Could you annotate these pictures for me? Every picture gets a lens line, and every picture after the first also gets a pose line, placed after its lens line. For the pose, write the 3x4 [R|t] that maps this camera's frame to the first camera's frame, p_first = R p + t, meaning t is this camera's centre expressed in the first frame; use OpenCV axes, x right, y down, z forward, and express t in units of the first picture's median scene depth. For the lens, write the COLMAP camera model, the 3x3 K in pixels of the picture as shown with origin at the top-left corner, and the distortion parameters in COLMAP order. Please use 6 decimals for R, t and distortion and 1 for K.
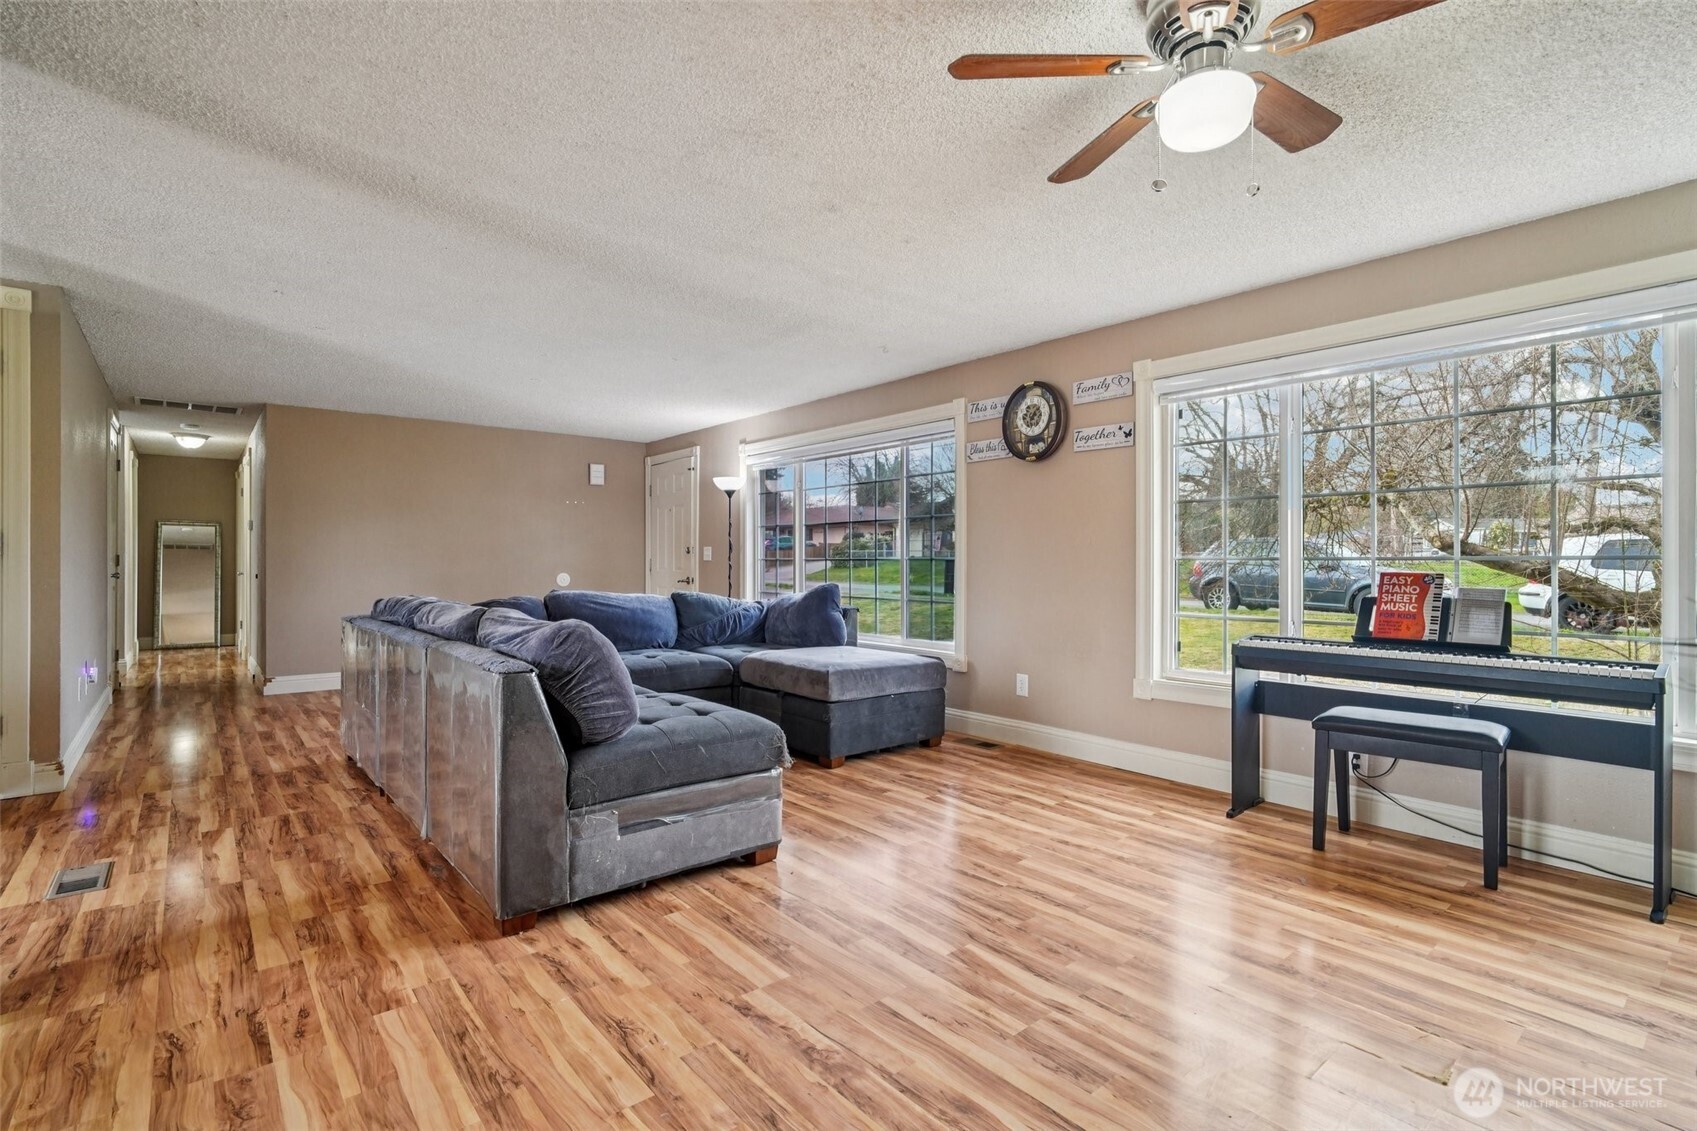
lens RADIAL K [[811.0, 0, 850.6], [0, 811.0, 561.8], [0, 0, 1]] dist [-0.006449, 0.000097]
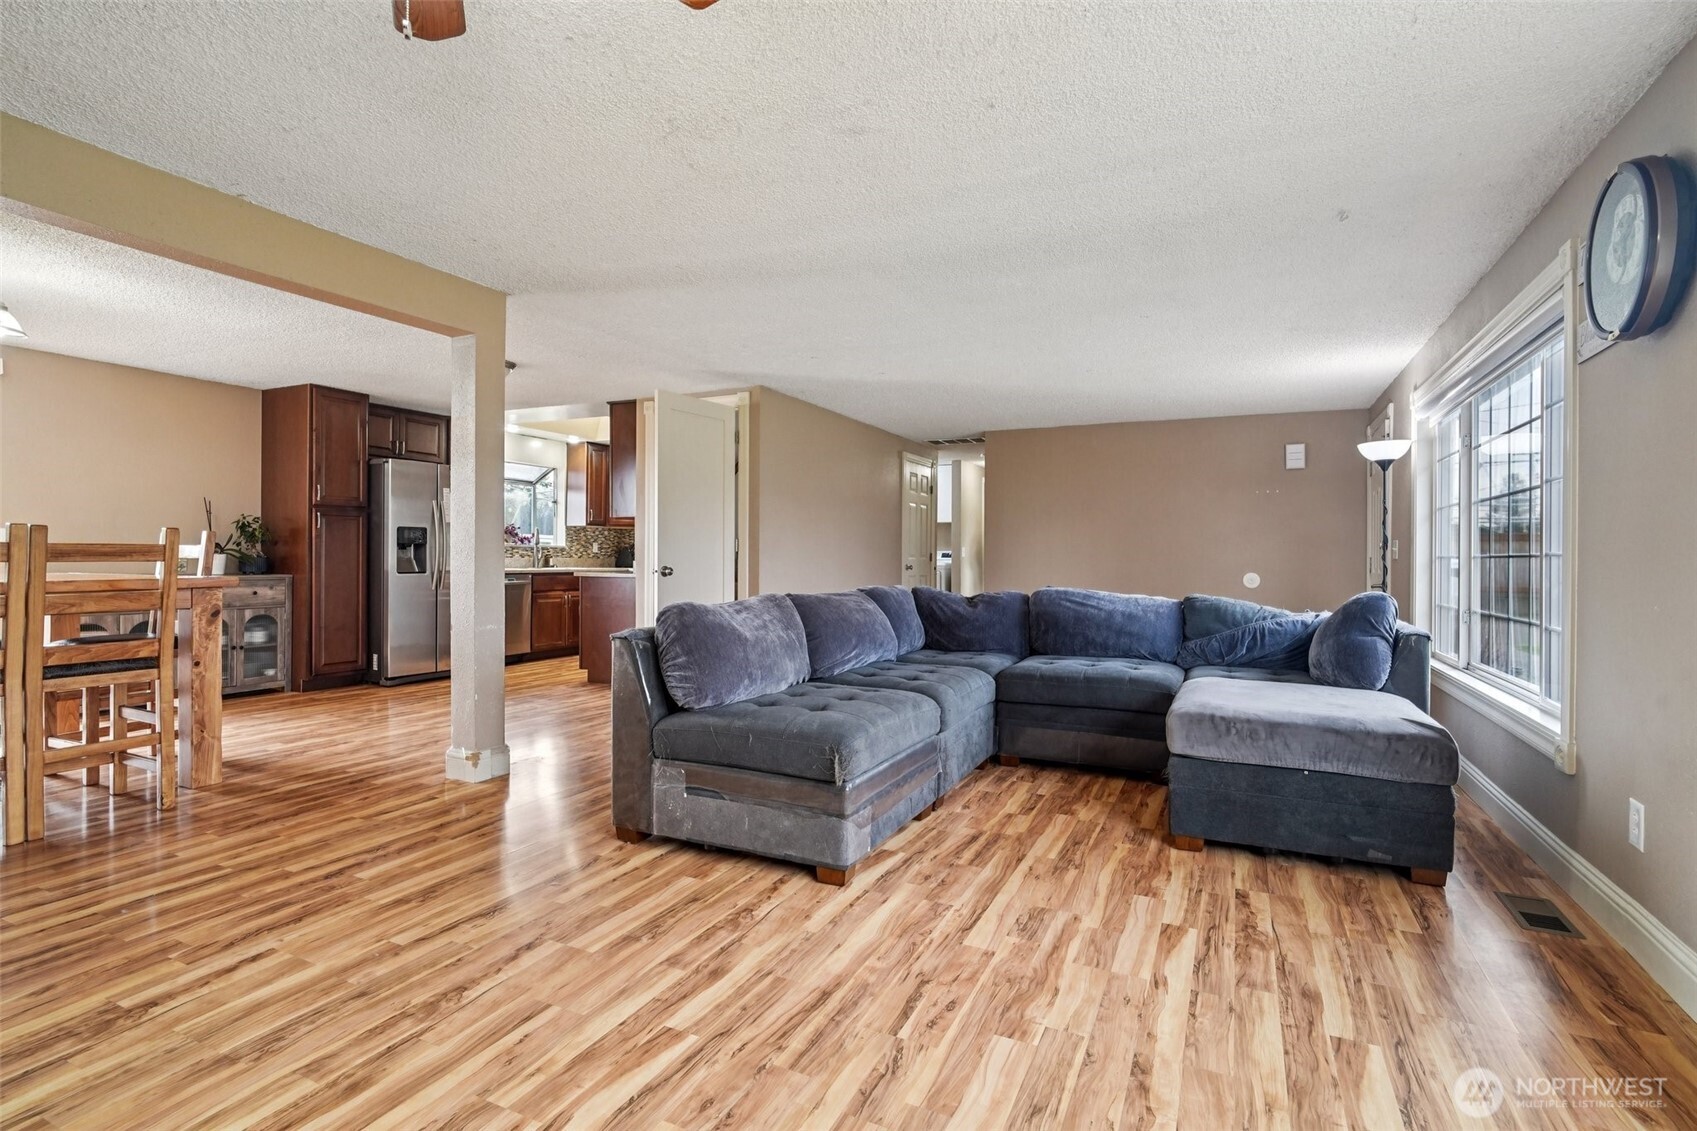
lens RADIAL K [[811.0, 0, 845.0], [0, 811.0, 559.3], [0, 0, 1]] dist [-0.006449, 0.000097]
pose [[0.399757, 0.002763, -0.916617, 0.903237], [-0.006688, 0.999978, 0.000097, 0.007342], [0.916597, 0.006092, 0.399766, 0.796307]]
